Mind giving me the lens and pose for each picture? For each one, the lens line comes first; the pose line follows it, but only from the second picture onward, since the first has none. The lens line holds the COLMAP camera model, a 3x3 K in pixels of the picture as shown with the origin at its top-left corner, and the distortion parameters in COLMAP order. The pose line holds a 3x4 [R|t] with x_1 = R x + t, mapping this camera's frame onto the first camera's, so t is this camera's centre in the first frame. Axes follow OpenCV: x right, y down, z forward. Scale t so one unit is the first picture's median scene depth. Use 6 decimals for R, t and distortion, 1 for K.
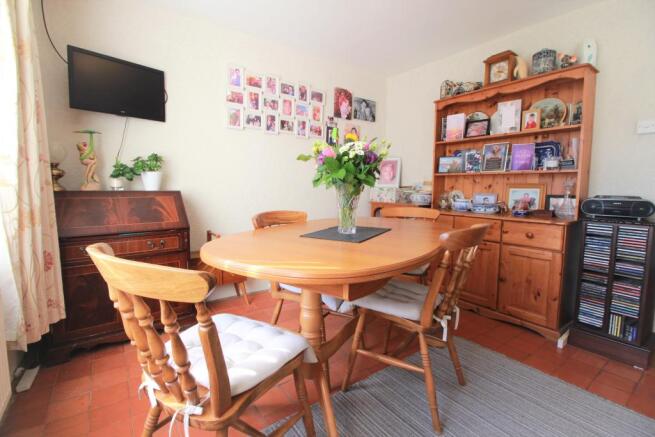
lens RADIAL K [[303.6, 0, 327.7], [0, 303.6, 213.3], [0, 0, 1]] dist [0.000806, -0.000138]
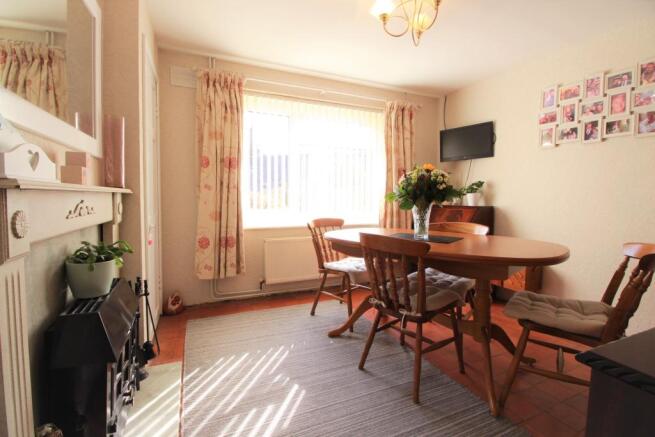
lens RADIAL K [[303.6, 0, 328.2], [0, 303.6, 217.4], [0, 0, 1]] dist [0.000806, -0.000138]
pose [[-0.206407, 0.045020, -0.977430, 0.824218], [-0.102700, 0.992426, 0.067398, -0.037529], [0.973062, 0.114293, -0.200221, 0.489247]]
